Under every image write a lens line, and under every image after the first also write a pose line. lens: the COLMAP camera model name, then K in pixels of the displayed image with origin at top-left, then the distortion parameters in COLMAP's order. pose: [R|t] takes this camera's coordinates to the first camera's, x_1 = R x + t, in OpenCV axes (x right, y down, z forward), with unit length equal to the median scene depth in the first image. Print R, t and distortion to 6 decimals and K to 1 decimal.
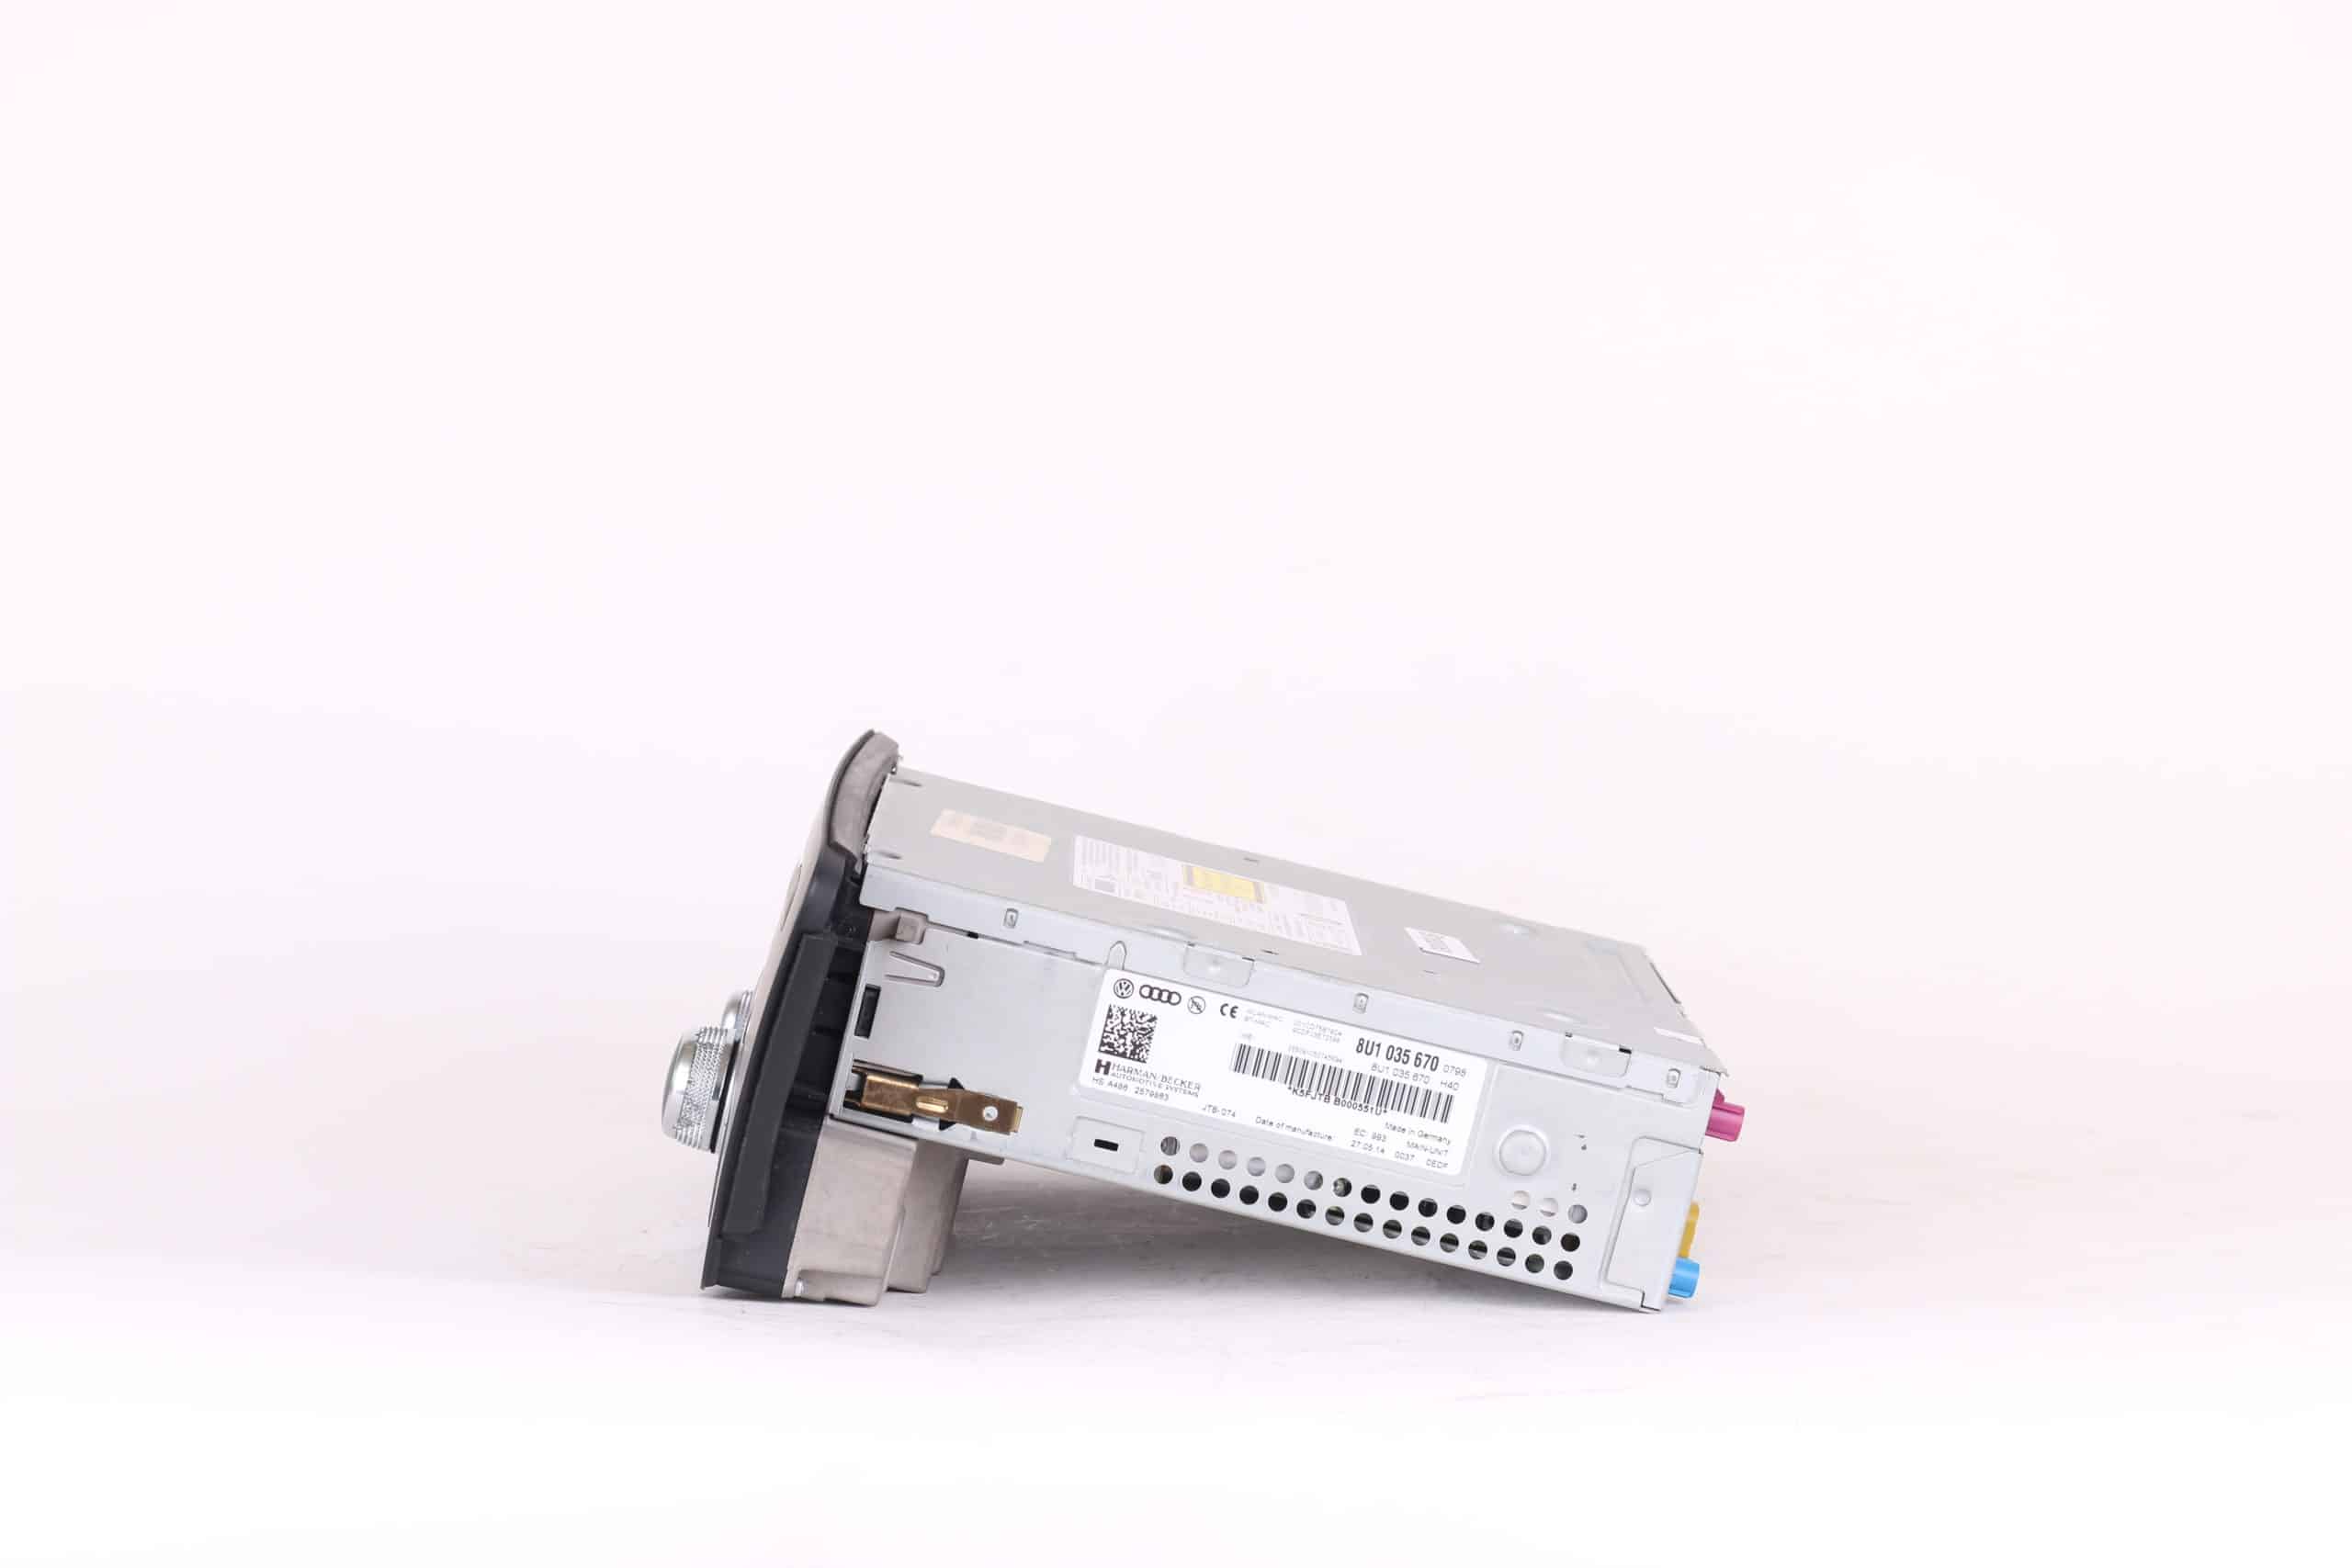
lens RADIAL K [[5363.7, 0, 1176.0], [0, 5363.7, 784.0], [0, 0, 1]] dist [0.001471, -0.001469]
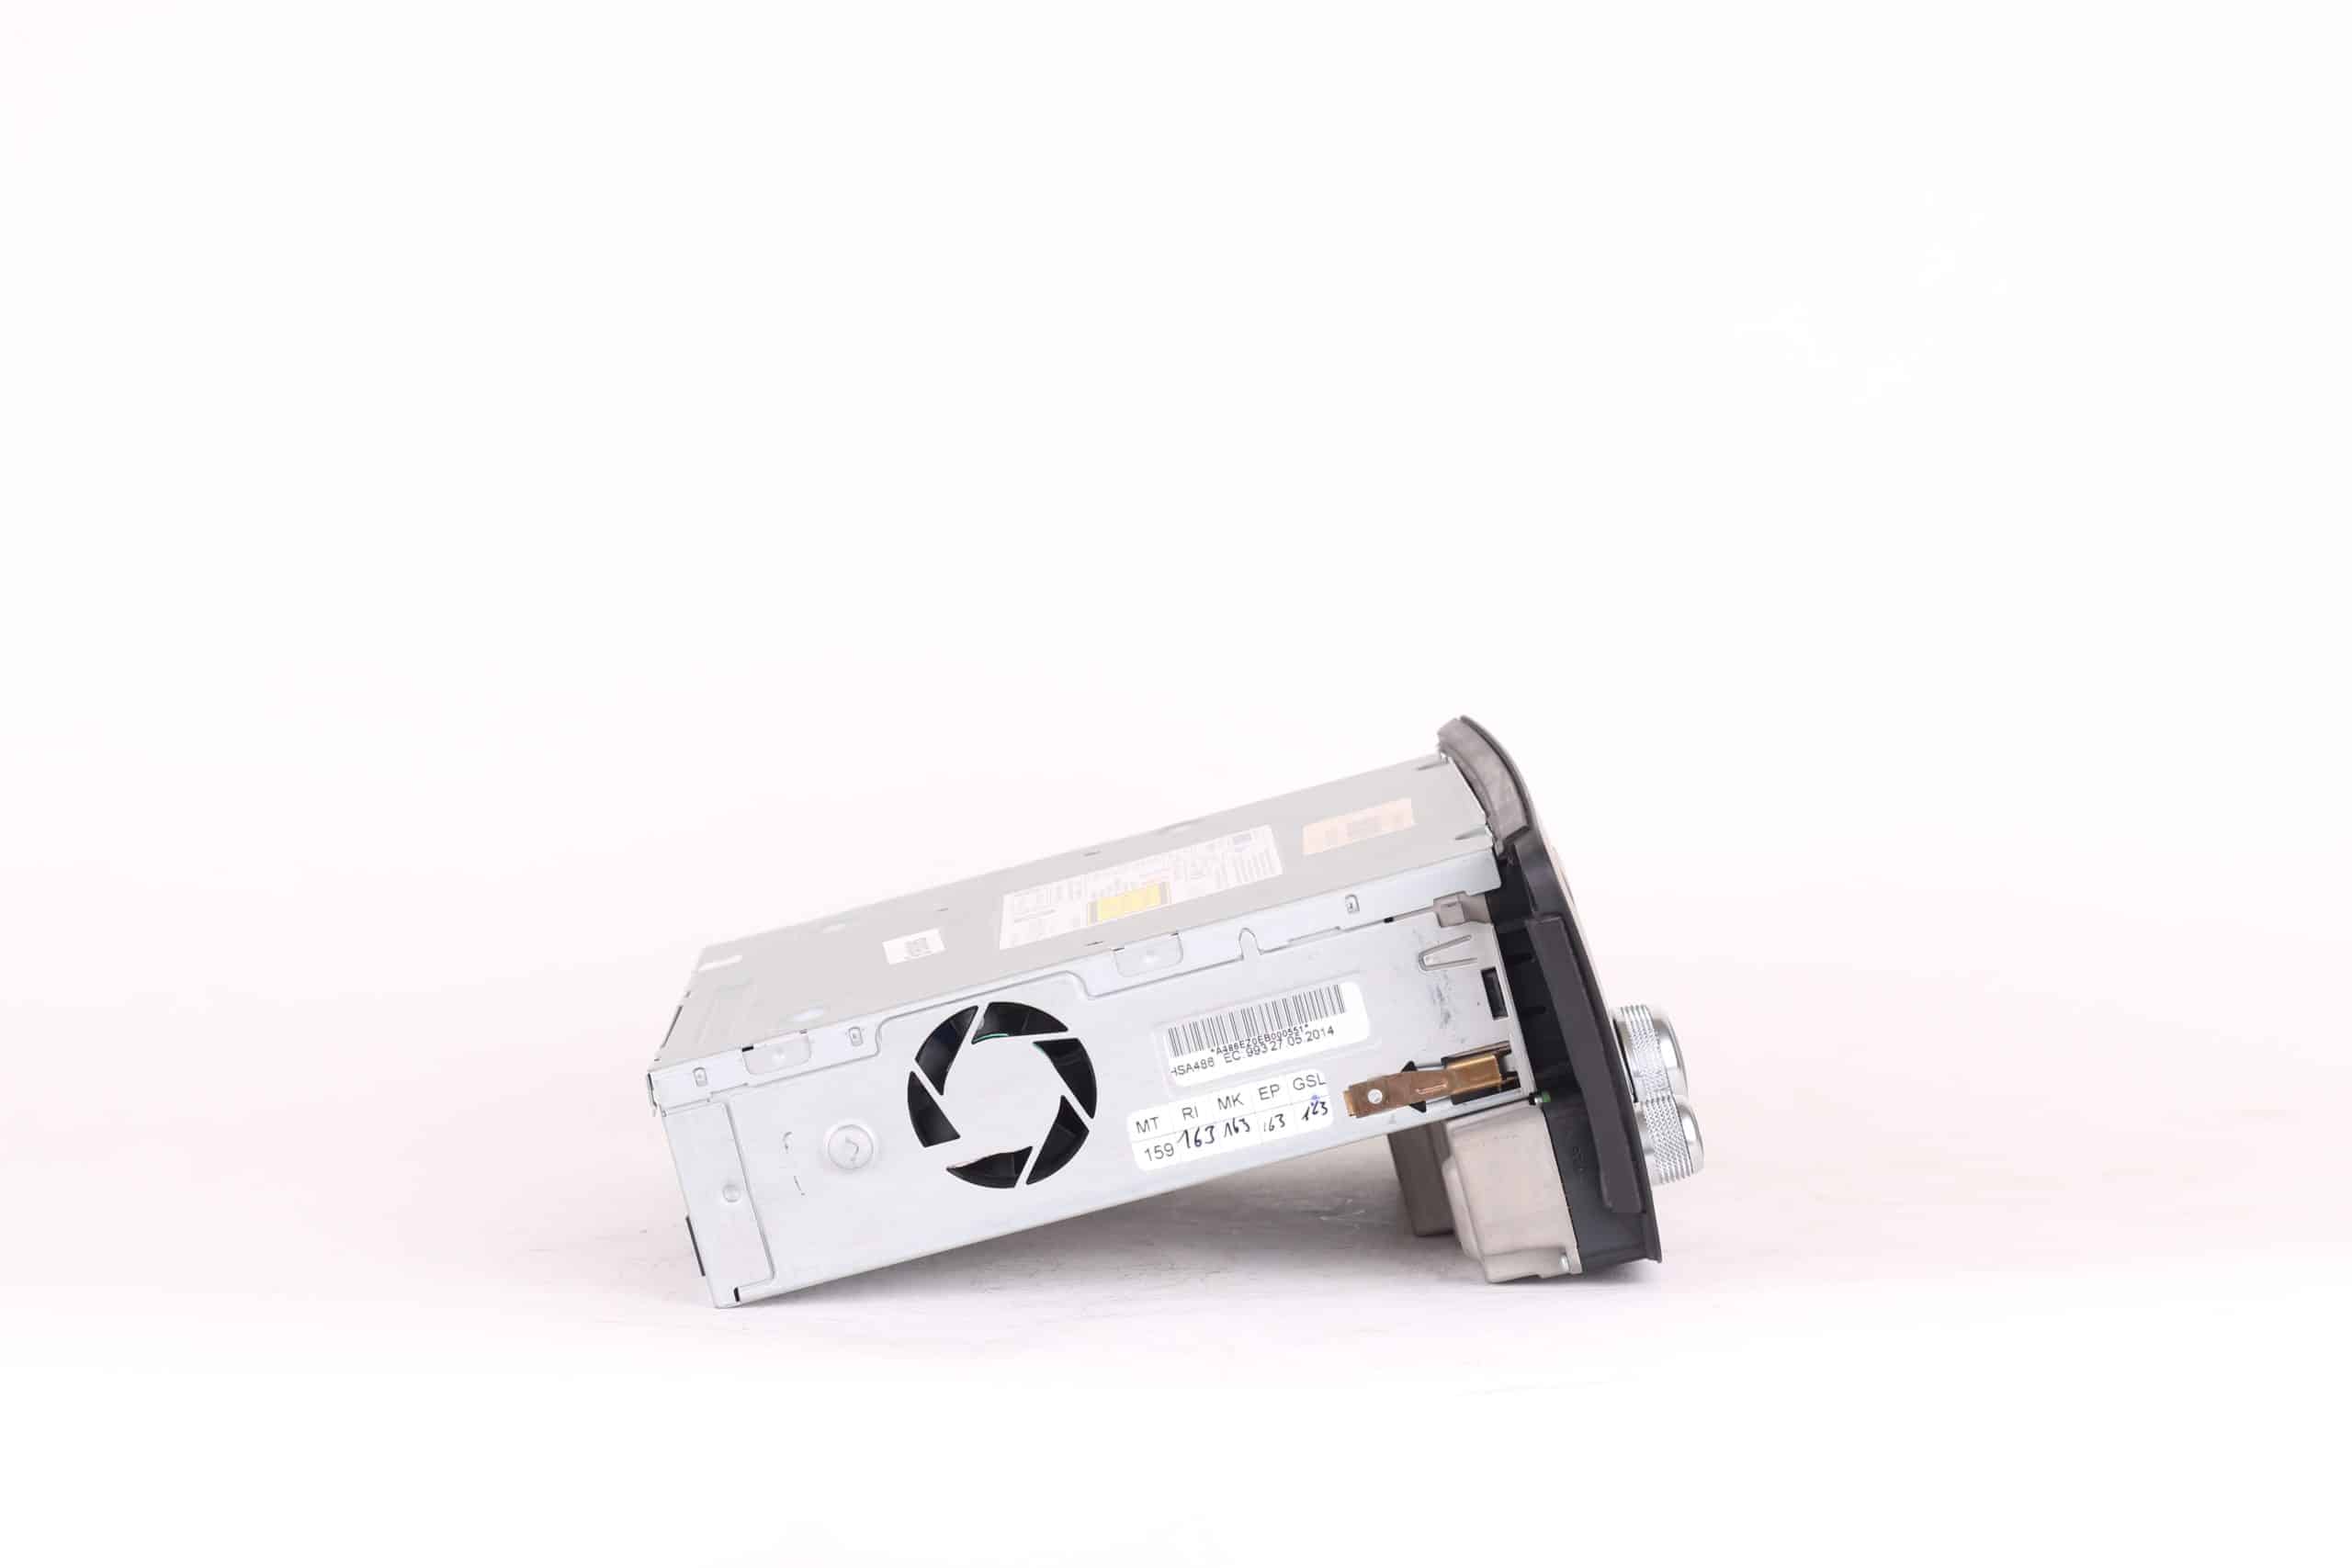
lens RADIAL K [[5363.7, 0, 1176.0], [0, 5363.7, 784.0], [0, 0, 1]] dist [0.001471, -0.001469]
pose [[-0.998500, 0.054622, -0.003692, 0.002839], [0.047960, 0.905261, 0.422139, -0.416321], [0.026400, 0.421329, -0.906523, 1.890519]]
